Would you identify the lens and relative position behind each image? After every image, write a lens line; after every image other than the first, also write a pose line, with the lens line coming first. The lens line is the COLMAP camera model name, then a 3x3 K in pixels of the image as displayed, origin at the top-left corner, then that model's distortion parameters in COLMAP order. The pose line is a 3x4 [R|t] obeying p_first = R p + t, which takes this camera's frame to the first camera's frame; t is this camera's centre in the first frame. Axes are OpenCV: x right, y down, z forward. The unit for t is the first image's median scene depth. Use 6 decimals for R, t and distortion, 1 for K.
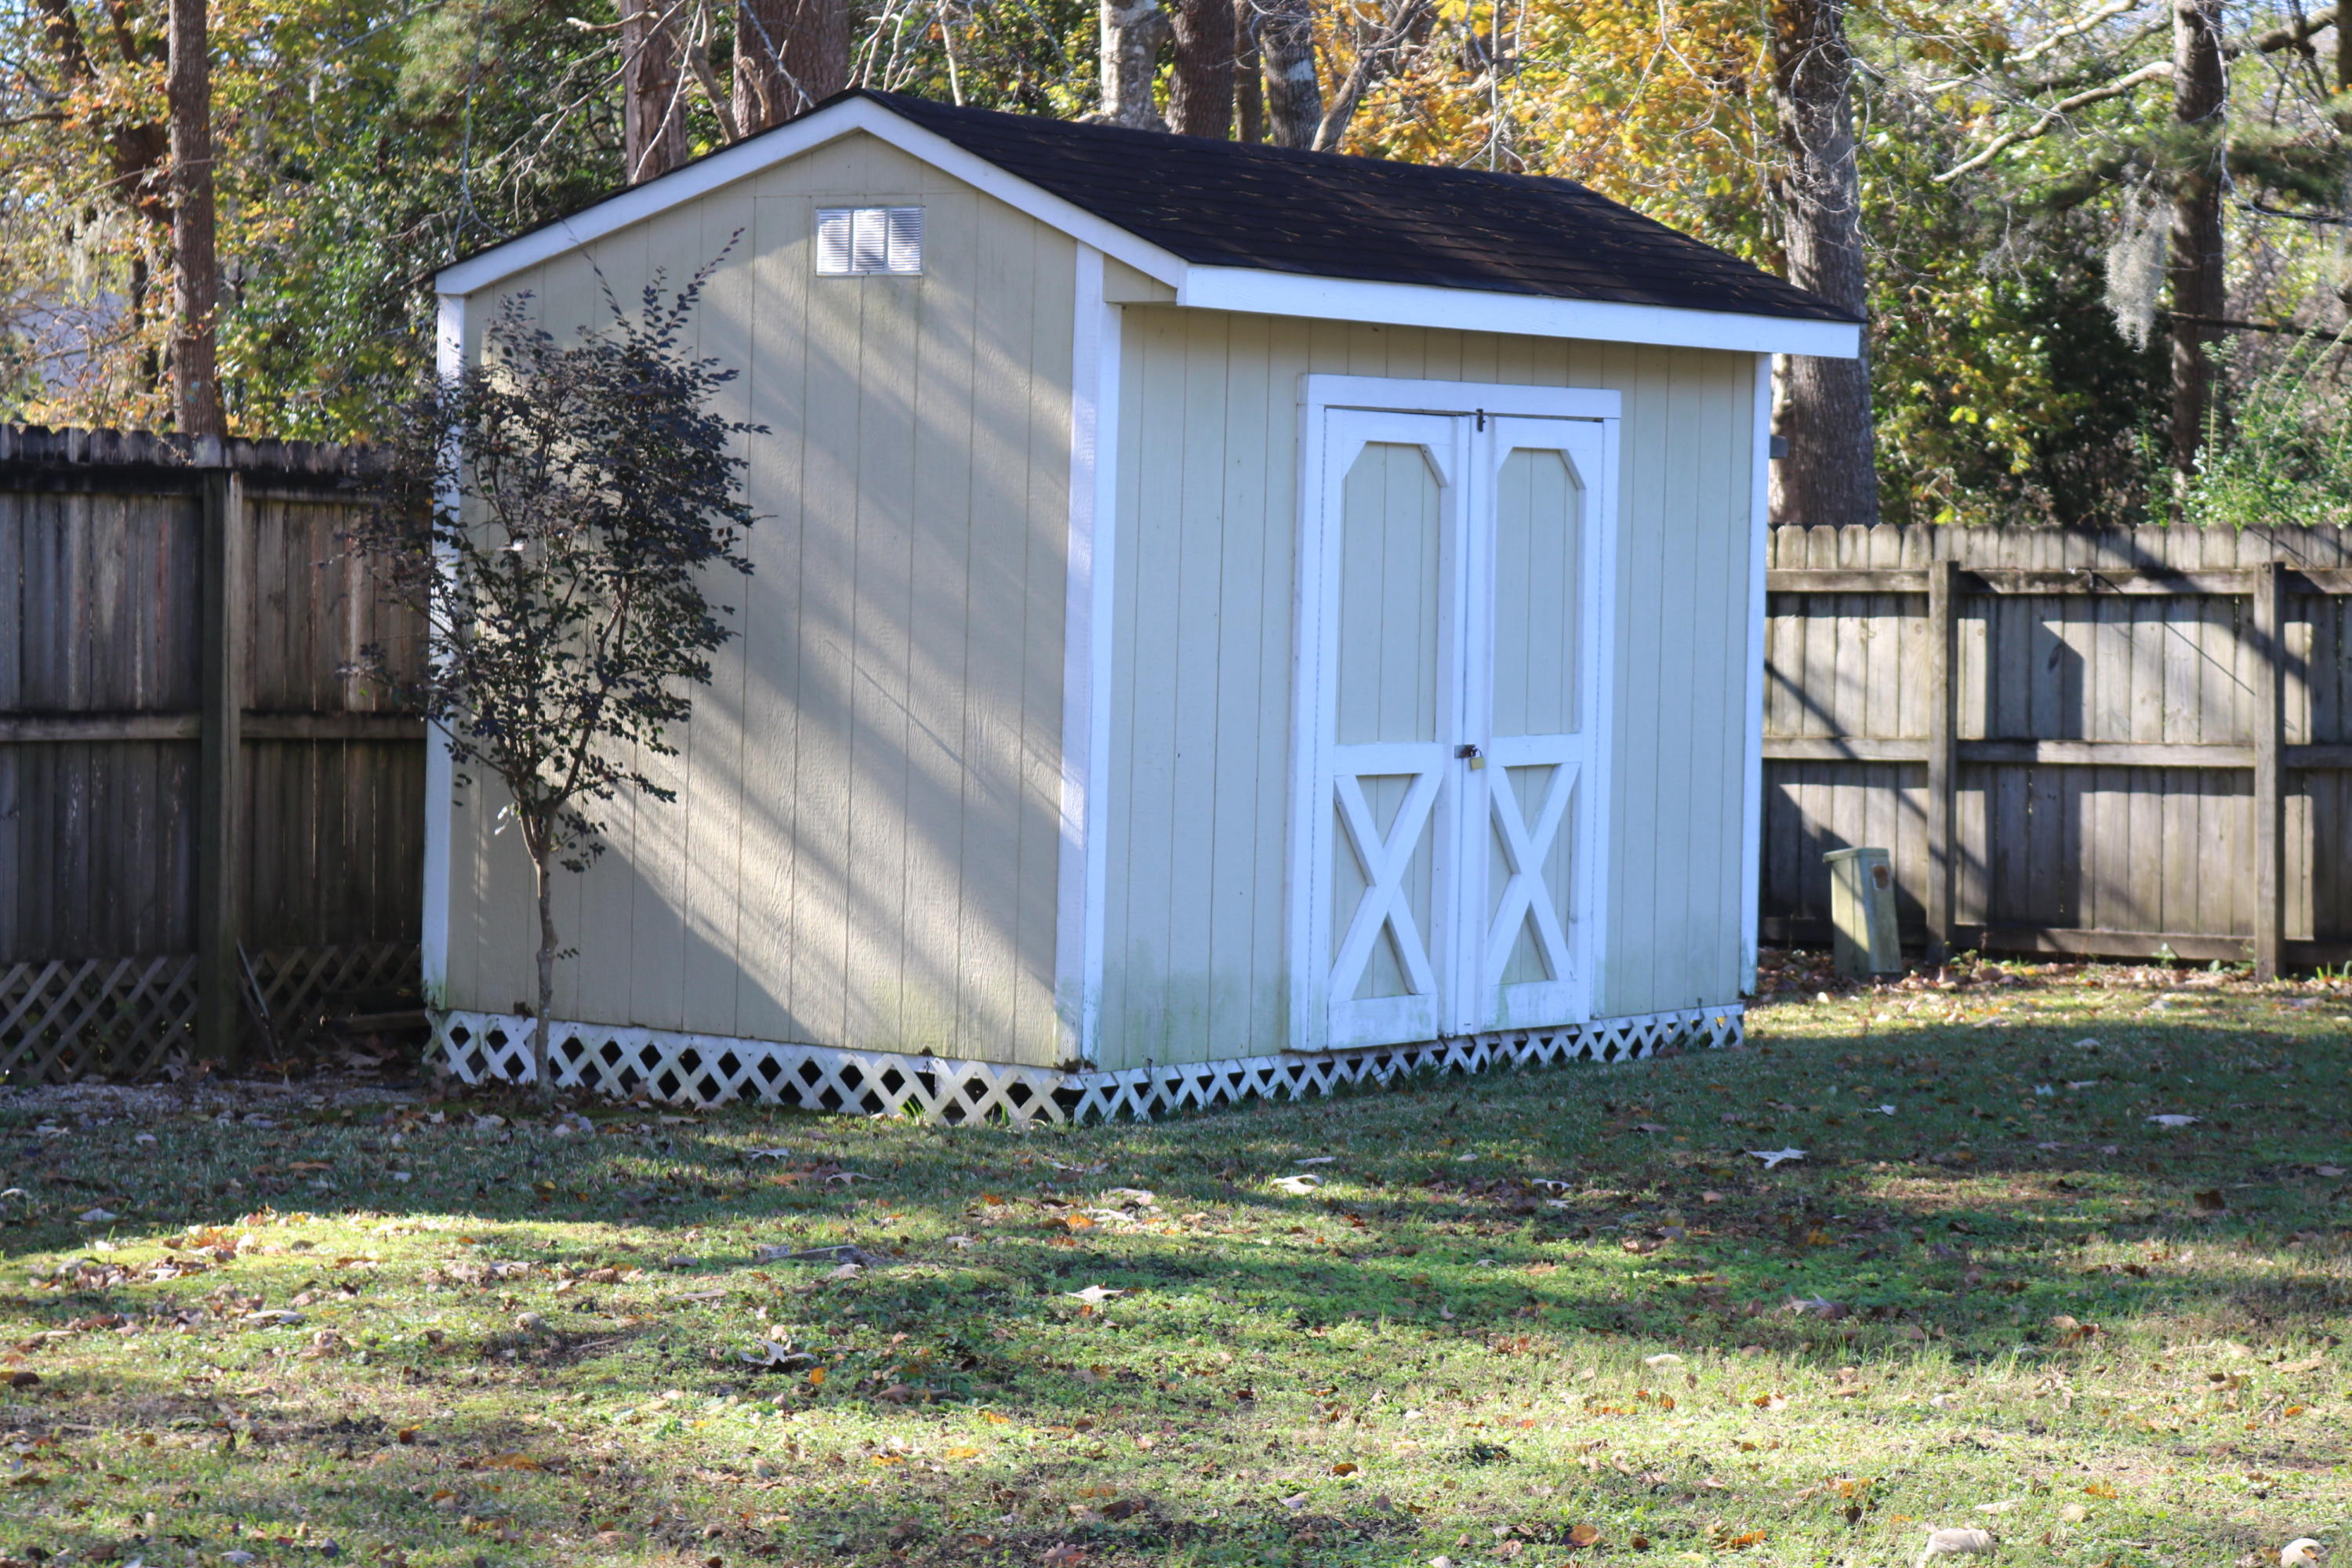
lens RADIAL K [[5741.7, 0, 1170.5], [0, 5741.7, 776.7], [0, 0, 1]] dist [0.014776, 0.425263]
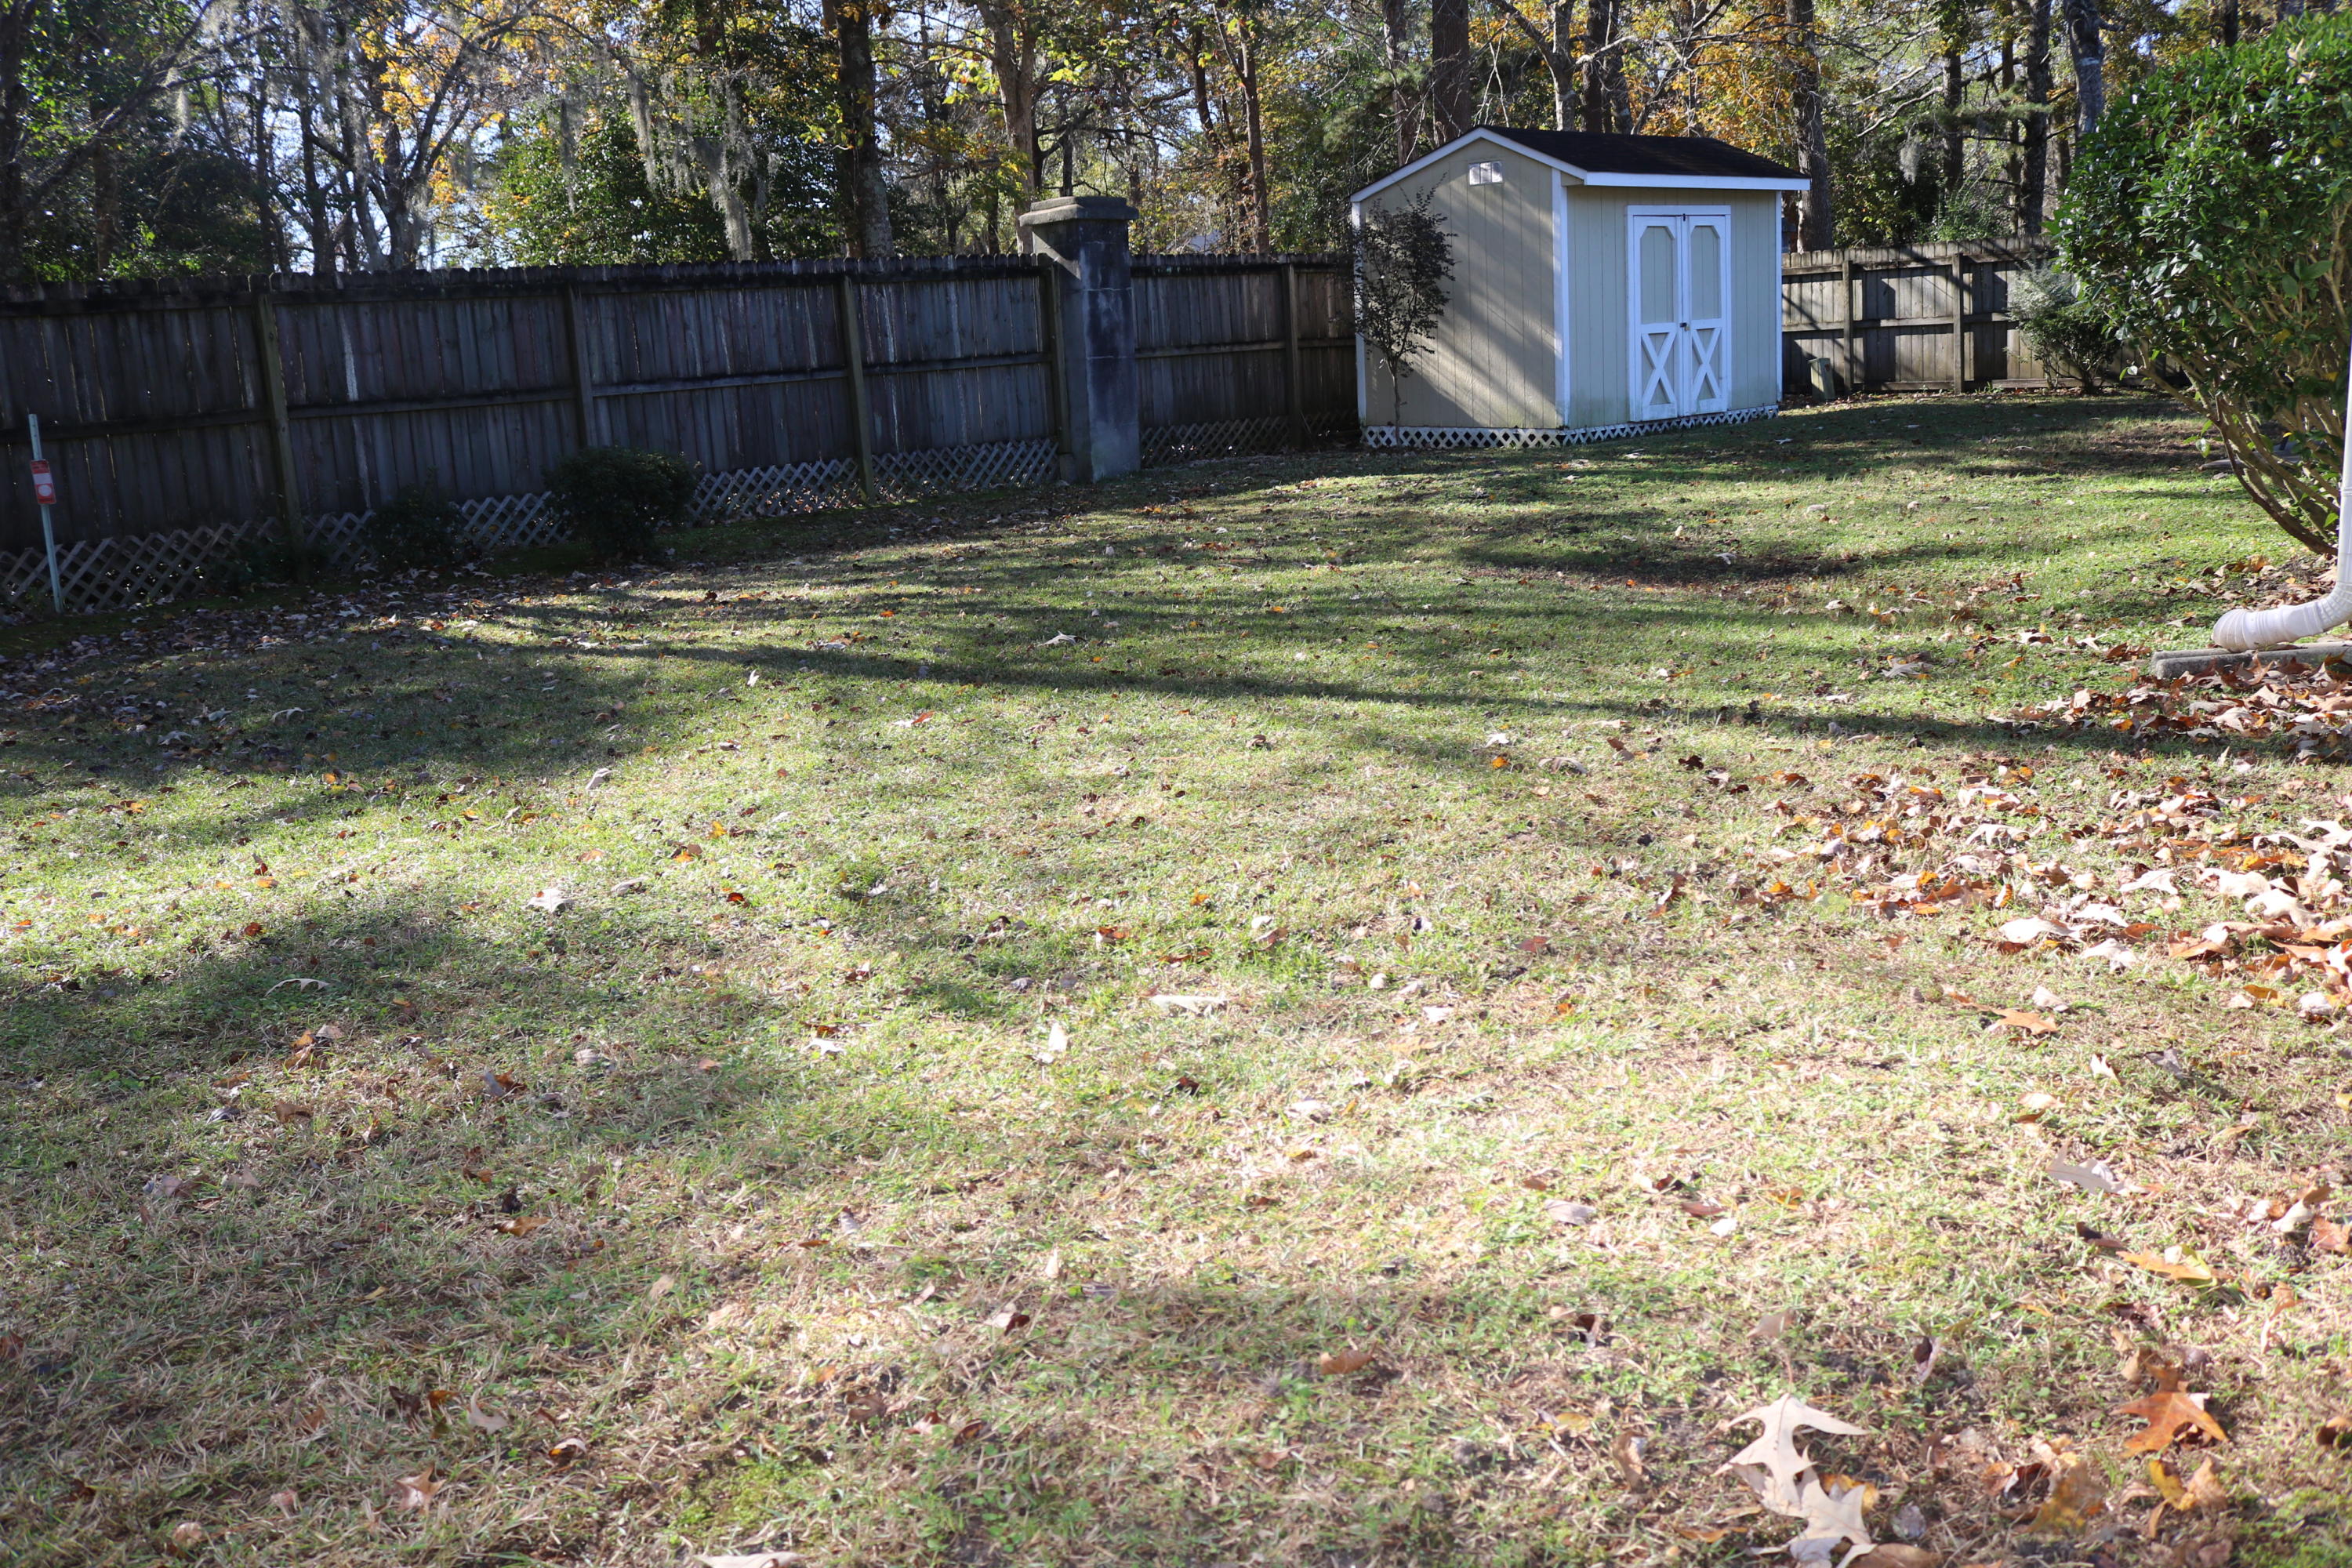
lens RADIAL K [[1994.6, 0, 1171.5], [0, 1994.6, 783.1], [0, 0, 1]] dist [-0.150205, 0.131167]
pose [[0.976253, -0.028715, -0.214723, 0.001291], [0.069776, 0.980035, 0.186181, 0.021971], [0.205090, -0.196742, 0.958765, -0.136506]]
